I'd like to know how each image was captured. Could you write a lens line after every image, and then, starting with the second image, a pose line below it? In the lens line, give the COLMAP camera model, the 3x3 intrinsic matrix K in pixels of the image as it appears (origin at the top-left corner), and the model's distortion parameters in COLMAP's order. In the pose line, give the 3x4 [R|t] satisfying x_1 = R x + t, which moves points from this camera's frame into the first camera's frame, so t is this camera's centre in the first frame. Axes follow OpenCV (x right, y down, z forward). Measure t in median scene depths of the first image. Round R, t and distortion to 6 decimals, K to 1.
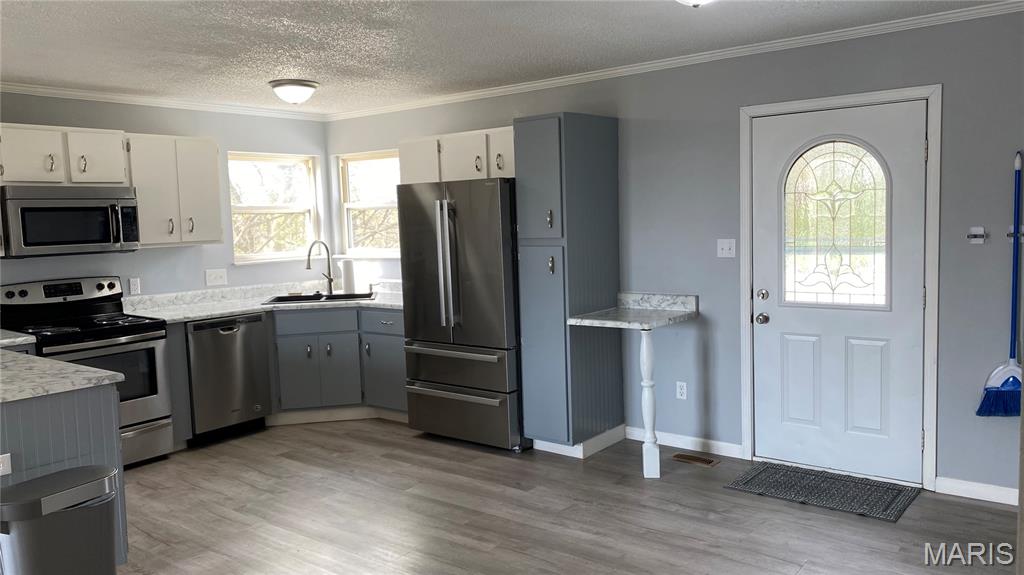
lens RADIAL K [[772.1, 0, 512.5], [0, 772.1, 283.3], [0, 0, 1]] dist [0.056177, -0.096893]
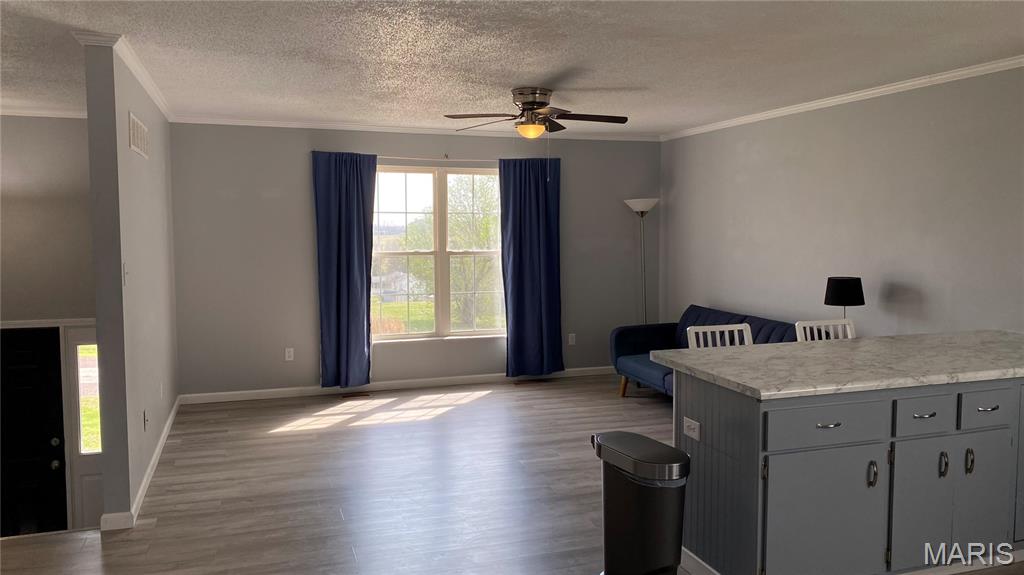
lens RADIAL K [[772.1, 0, 512.5], [0, 772.1, 283.3], [0, 0, 1]] dist [0.056177, -0.096893]
pose [[-0.547843, 0.098975, -0.830706, 0.251335], [-0.050137, 0.987307, 0.150699, -0.082985], [0.835078, 0.124209, -0.535927, 0.788789]]
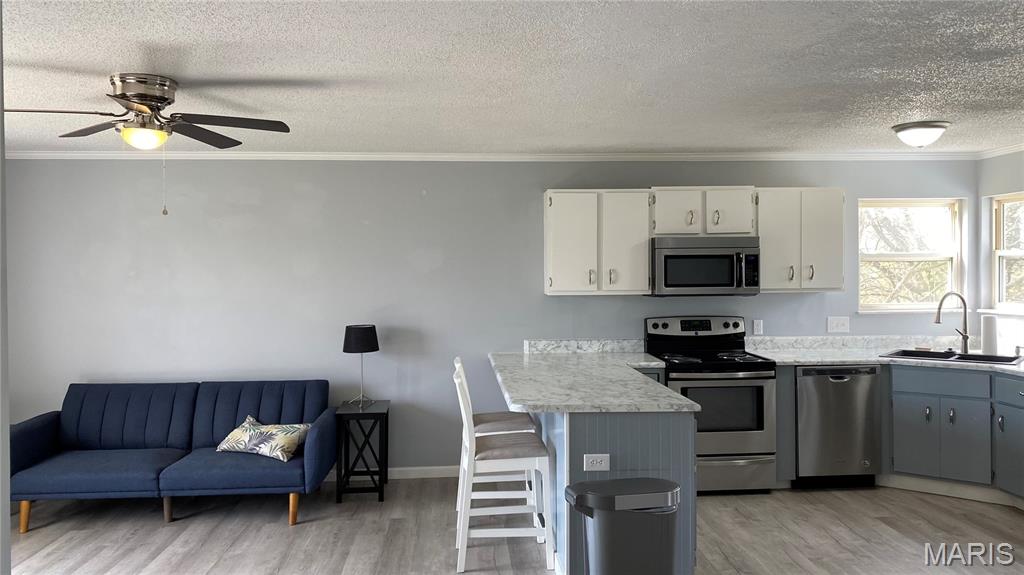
lens RADIAL K [[772.1, 0, 512.5], [0, 772.1, 283.3], [0, 0, 1]] dist [0.056177, -0.096893]
pose [[0.665897, 0.038451, -0.745052, 0.098294], [-0.077081, 0.996872, -0.017445, -0.012768], [0.742051, 0.069046, 0.666778, 0.020226]]
